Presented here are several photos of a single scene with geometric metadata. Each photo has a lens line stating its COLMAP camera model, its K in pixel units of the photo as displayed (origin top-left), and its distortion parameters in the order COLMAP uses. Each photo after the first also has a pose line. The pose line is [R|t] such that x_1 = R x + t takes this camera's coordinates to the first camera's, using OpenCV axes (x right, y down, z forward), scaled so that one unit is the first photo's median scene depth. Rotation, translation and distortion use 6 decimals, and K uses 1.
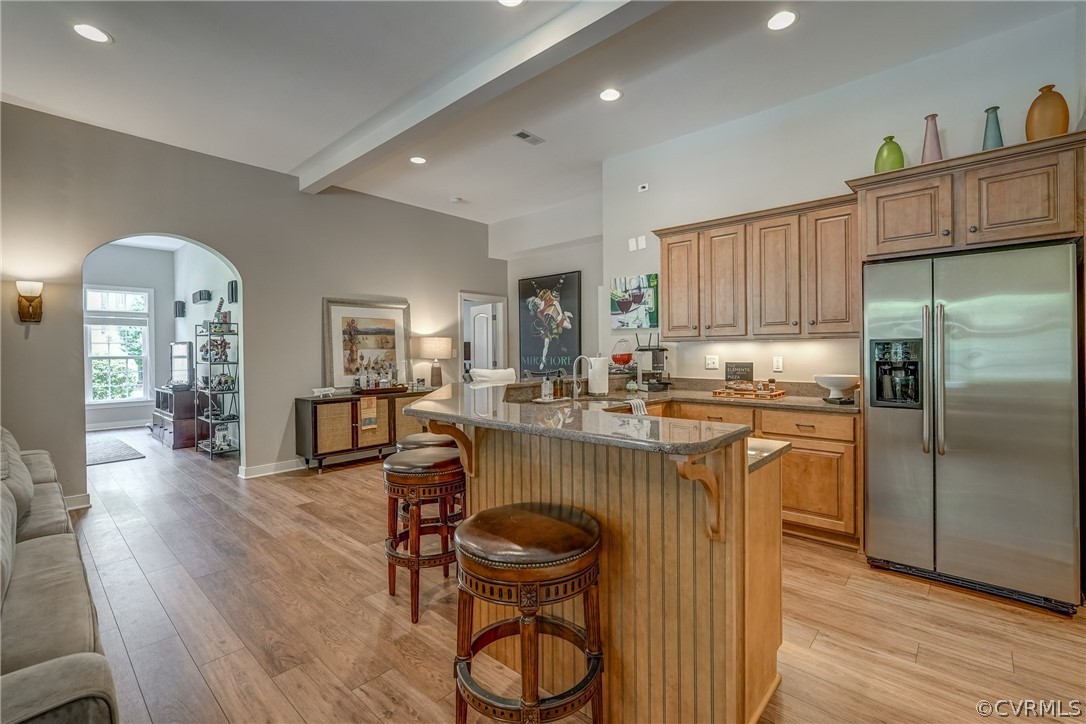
lens RADIAL K [[474.4, 0, 540.0], [0, 474.4, 356.0], [0, 0, 1]] dist [-0.009902, 0.005259]
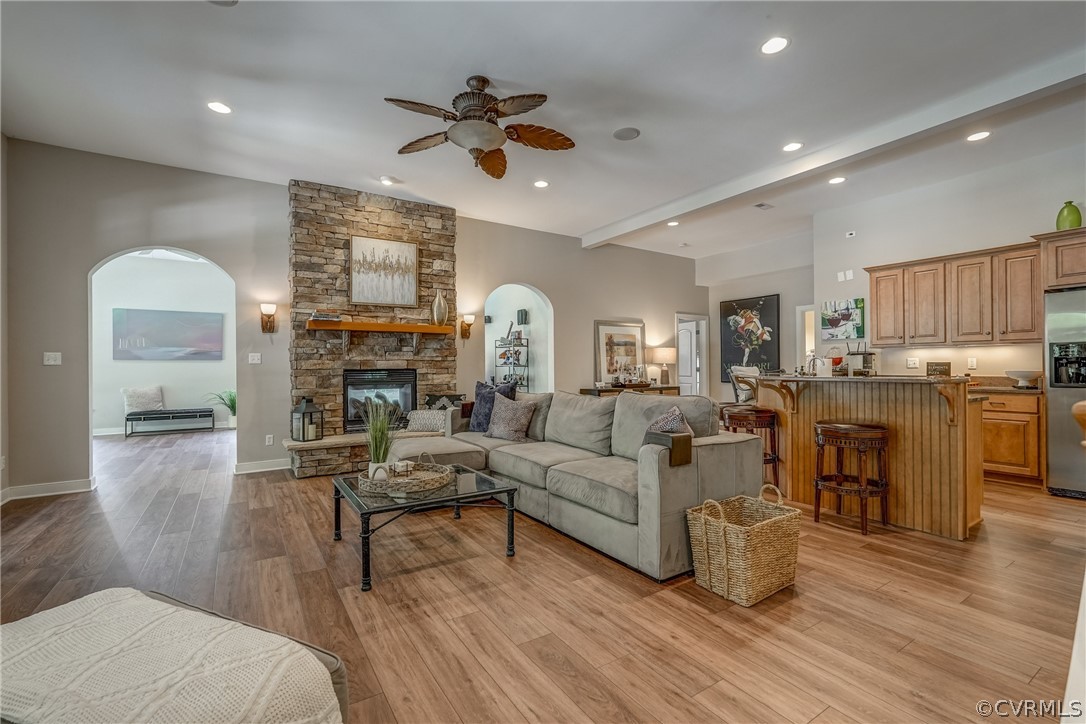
lens RADIAL K [[474.4, 0, 543.9], [0, 474.4, 367.1], [0, 0, 1]] dist [-0.009902, 0.005259]
pose [[0.968613, 0.004342, -0.248537, -0.334879], [-0.006695, 0.999940, -0.008623, 0.045059], [0.248485, 0.010016, 0.968584, -0.588398]]
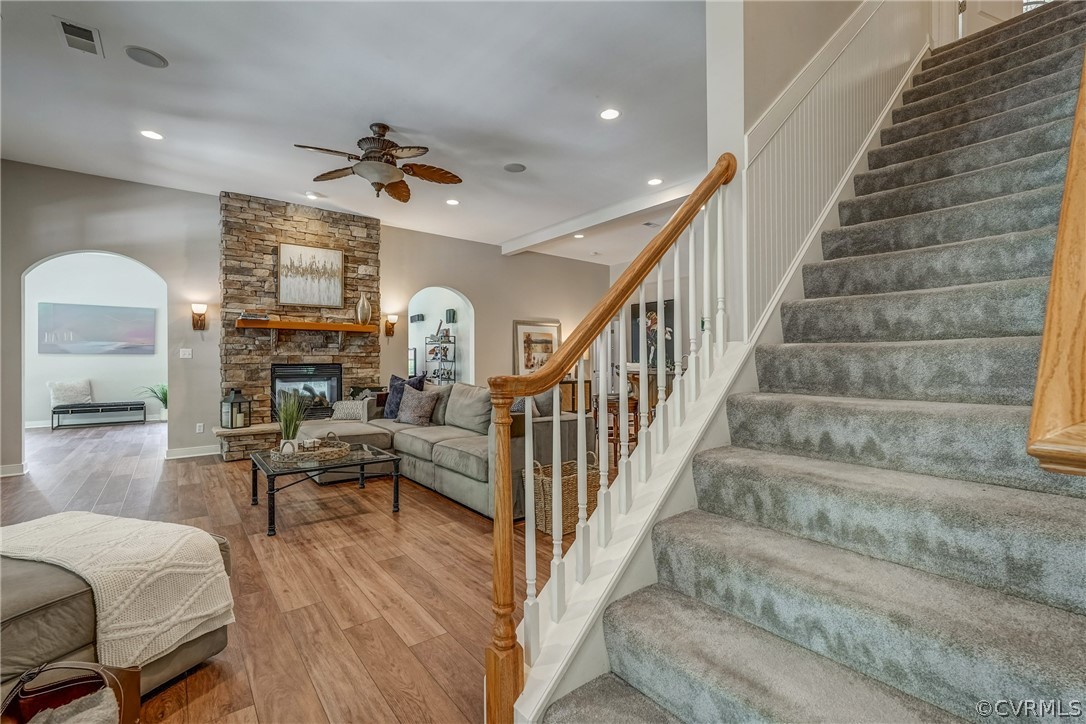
lens RADIAL K [[474.4, 0, 541.1], [0, 474.4, 360.8], [0, 0, 1]] dist [-0.009902, 0.005259]
pose [[0.986629, 0.007370, -0.162815, -0.141586], [-0.009604, 0.999870, -0.012938, 0.045304], [0.162698, 0.014329, 0.986572, -0.755075]]
